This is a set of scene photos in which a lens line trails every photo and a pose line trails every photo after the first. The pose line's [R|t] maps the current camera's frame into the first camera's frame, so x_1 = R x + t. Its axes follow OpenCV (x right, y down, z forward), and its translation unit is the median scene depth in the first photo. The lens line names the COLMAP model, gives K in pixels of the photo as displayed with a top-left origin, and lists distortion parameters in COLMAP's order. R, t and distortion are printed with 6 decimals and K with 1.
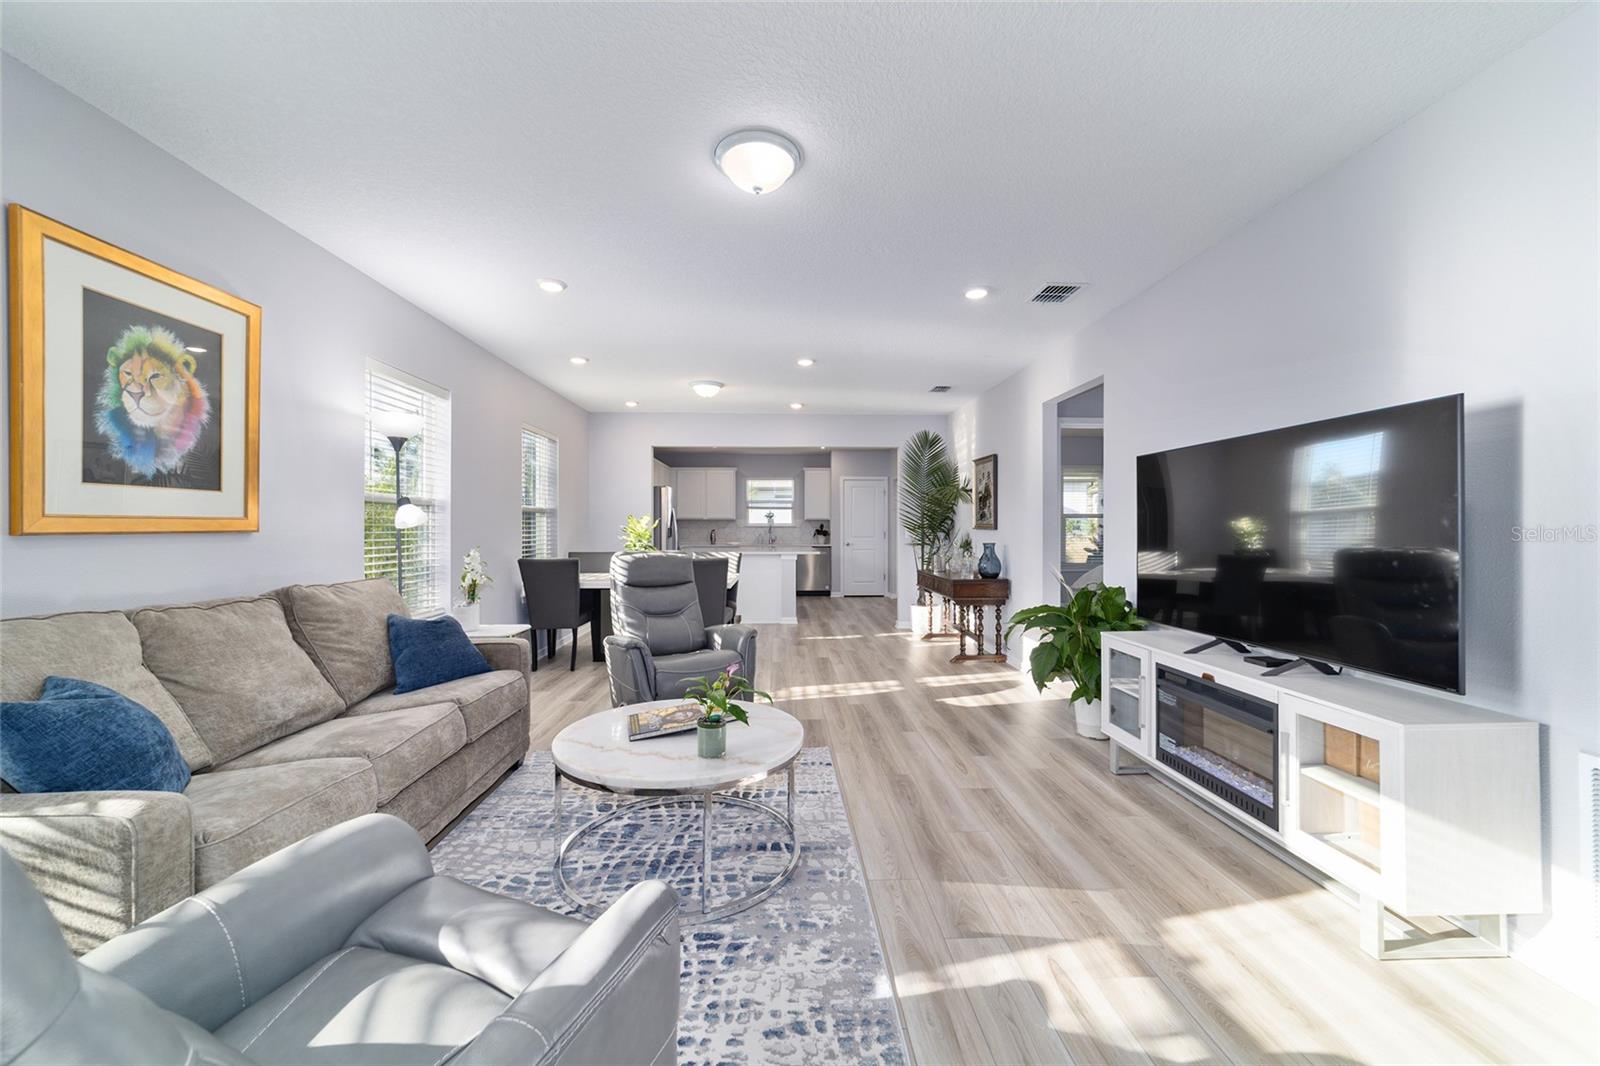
lens RADIAL K [[607.0, 0, 800.8], [0, 607.0, 527.2], [0, 0, 1]] dist [-0.006445, 0.000531]
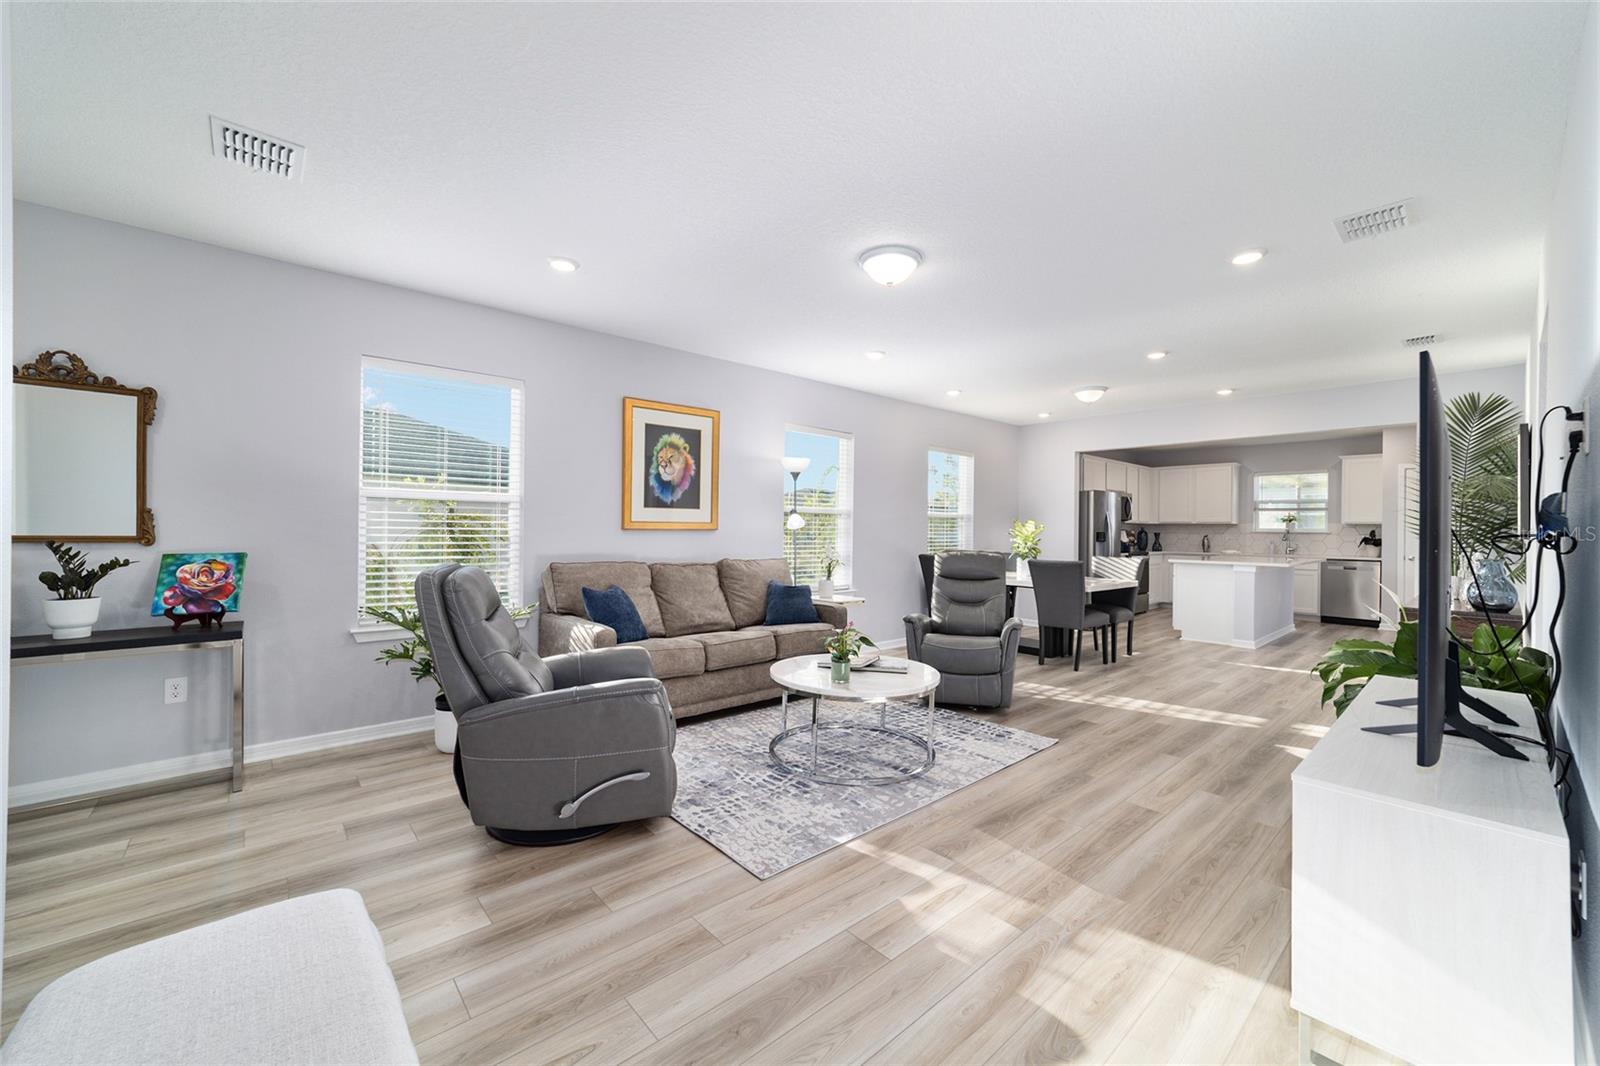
lens RADIAL K [[607.0, 0, 800.8], [0, 607.0, 527.2], [0, 0, 1]] dist [-0.006445, 0.000531]
pose [[0.642593, 0.005640, -0.766187, 0.791493], [-0.010657, 0.999942, -0.001577, -0.000680], [0.766133, 0.009178, 0.642616, -0.029822]]
